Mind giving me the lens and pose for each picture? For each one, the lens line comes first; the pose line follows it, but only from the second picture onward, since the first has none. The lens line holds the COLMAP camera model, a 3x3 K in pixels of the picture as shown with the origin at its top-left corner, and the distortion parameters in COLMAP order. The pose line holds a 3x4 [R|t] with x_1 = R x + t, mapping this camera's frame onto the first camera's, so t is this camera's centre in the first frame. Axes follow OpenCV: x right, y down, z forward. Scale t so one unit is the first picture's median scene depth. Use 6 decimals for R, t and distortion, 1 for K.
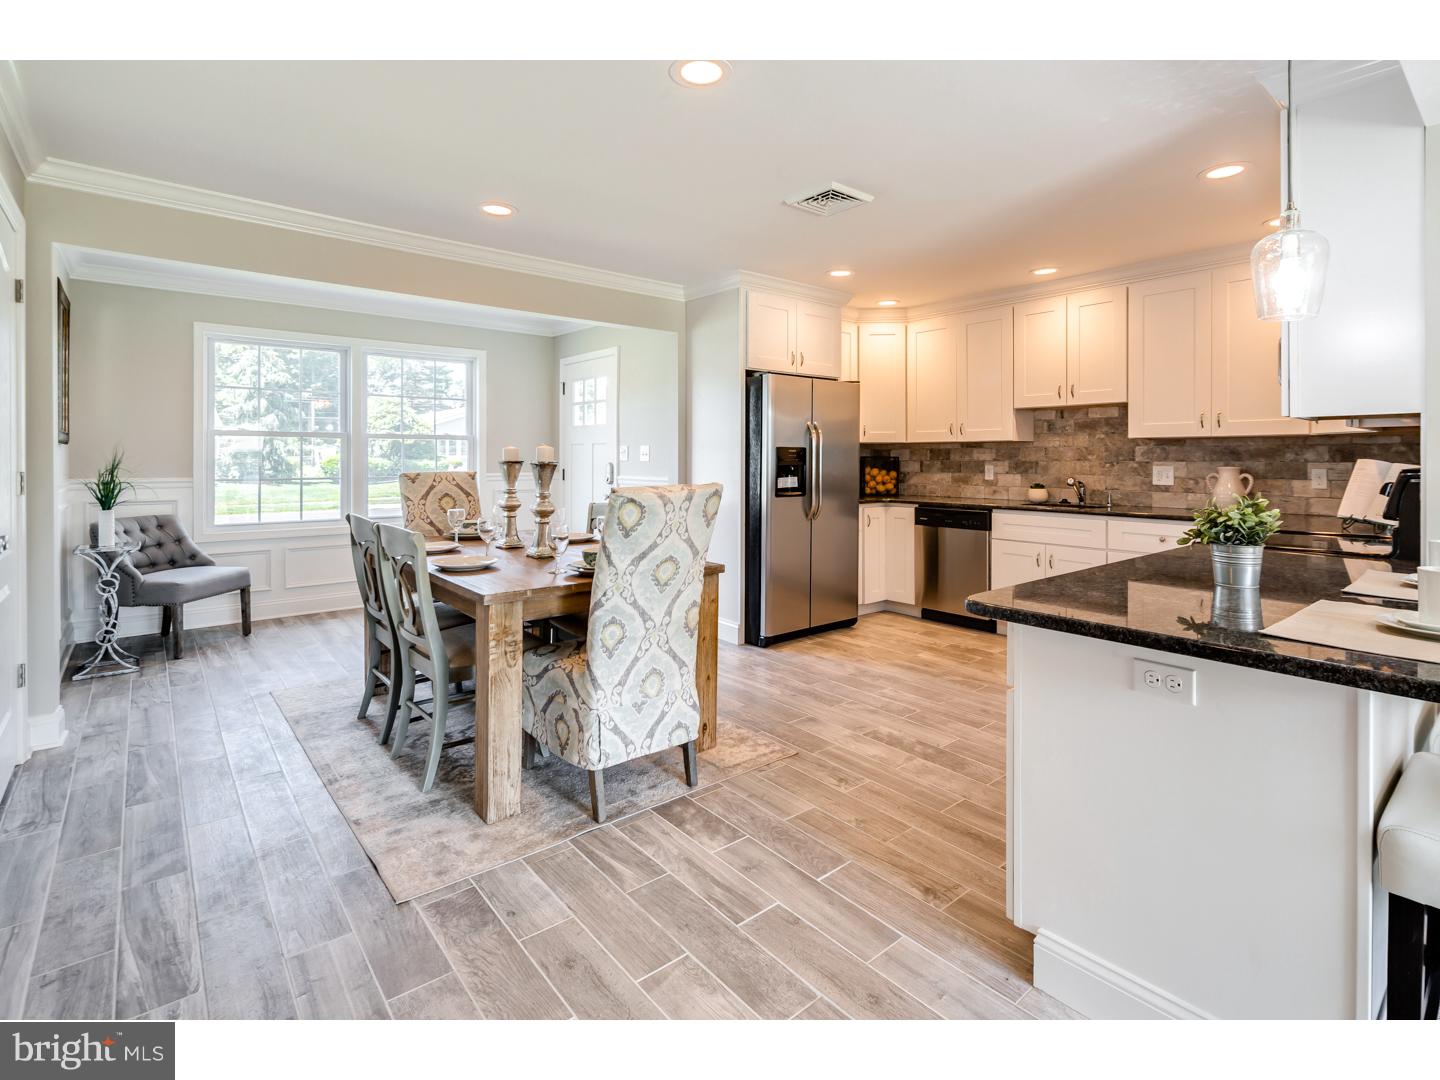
lens RADIAL K [[702.7, 0, 720.8], [0, 702.7, 534.1], [0, 0, 1]] dist [0.002576, -0.000023]
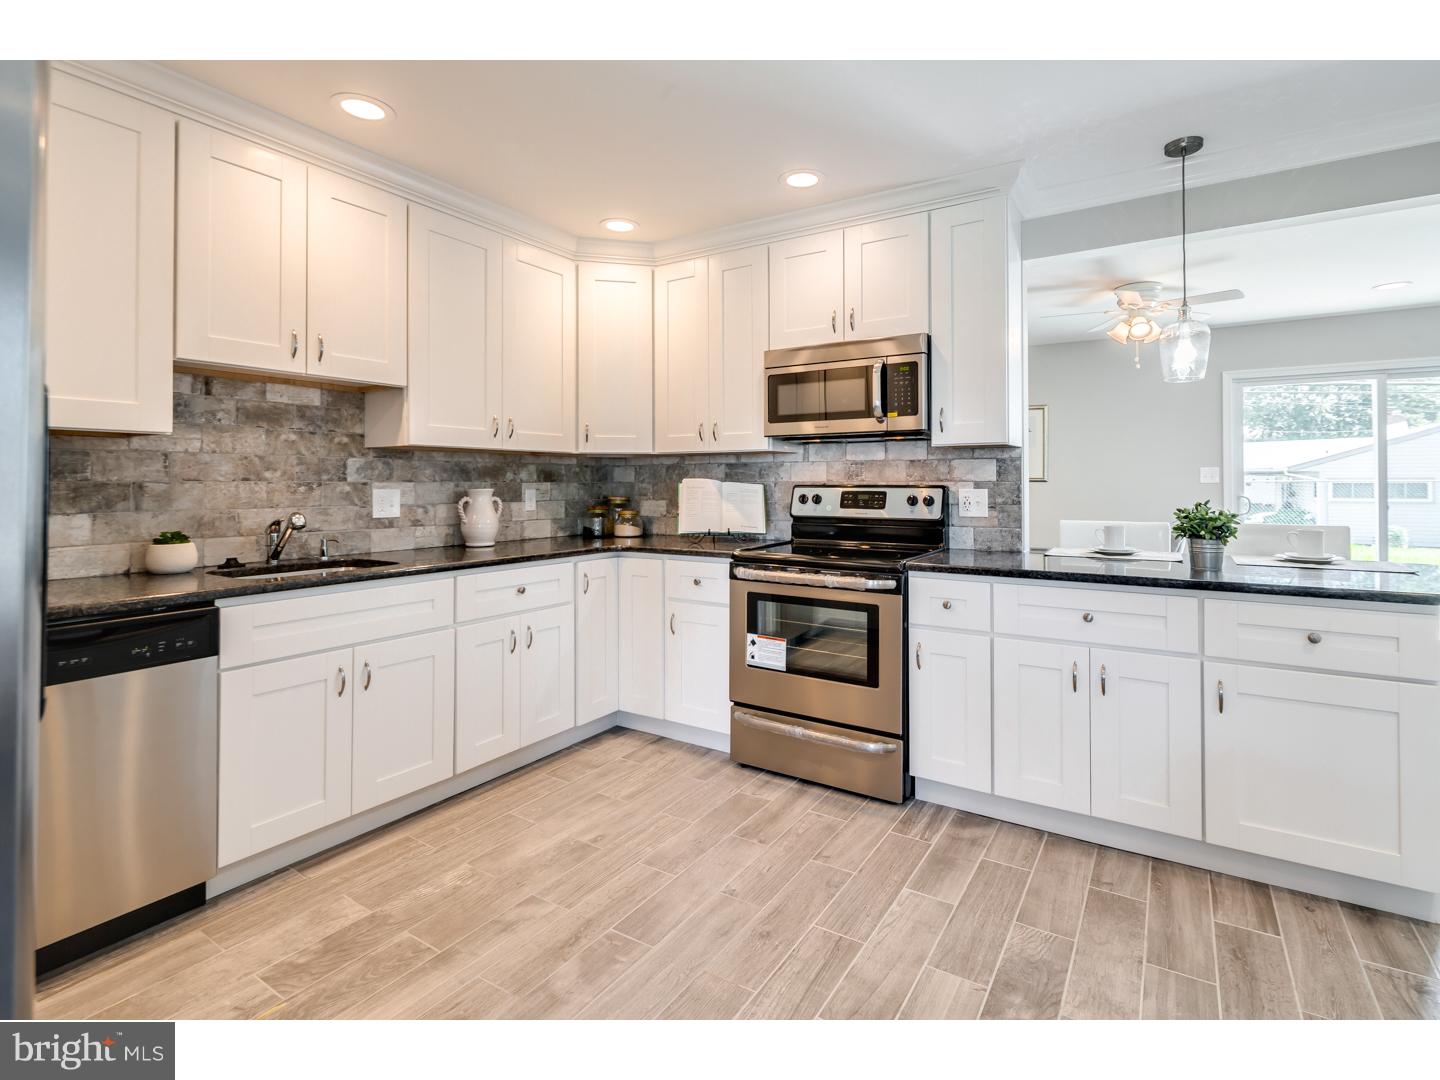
lens RADIAL K [[702.7, 0, 722.5], [0, 702.7, 535.6], [0, 0, 1]] dist [0.002576, -0.000023]
pose [[-0.301305, -0.091073, 0.949168, -0.114724], [0.084046, 0.989017, 0.121576, -0.126732], [-0.949816, 0.116405, -0.290342, 1.059509]]
